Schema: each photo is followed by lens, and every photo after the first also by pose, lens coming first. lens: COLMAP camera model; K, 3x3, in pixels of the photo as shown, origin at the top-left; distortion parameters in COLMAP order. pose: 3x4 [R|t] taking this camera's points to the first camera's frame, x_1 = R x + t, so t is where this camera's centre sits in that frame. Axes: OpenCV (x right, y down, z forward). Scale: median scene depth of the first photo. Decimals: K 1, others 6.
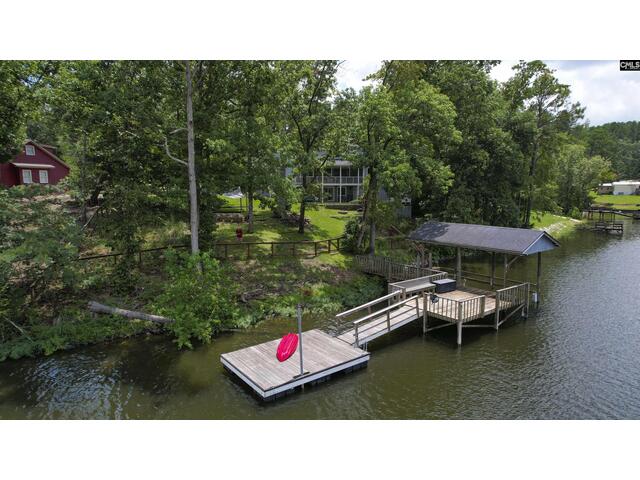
lens RADIAL K [[410.8, 0, 320.0], [0, 410.8, 240.0], [0, 0, 1]] dist [-0.100349, 0.088660]
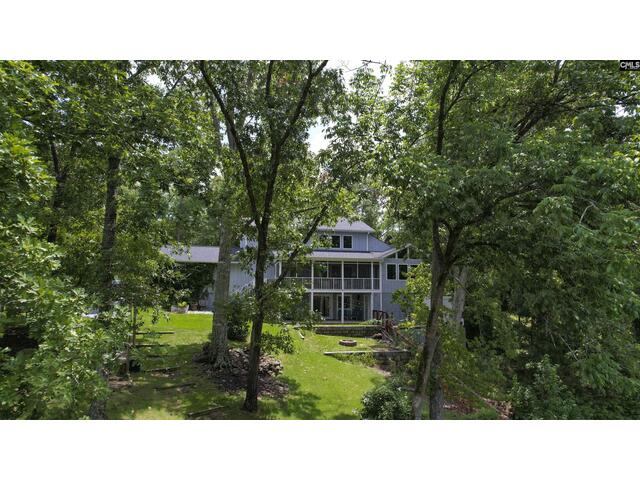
lens RADIAL K [[410.8, 0, 320.0], [0, 410.8, 240.0], [0, 0, 1]] dist [-0.100349, 0.088660]
pose [[0.999954, 0.005937, 0.007566, 0.012977], [-0.003742, 0.964899, -0.262594, -0.052994], [-0.008859, 0.262554, 0.964877, 0.425288]]
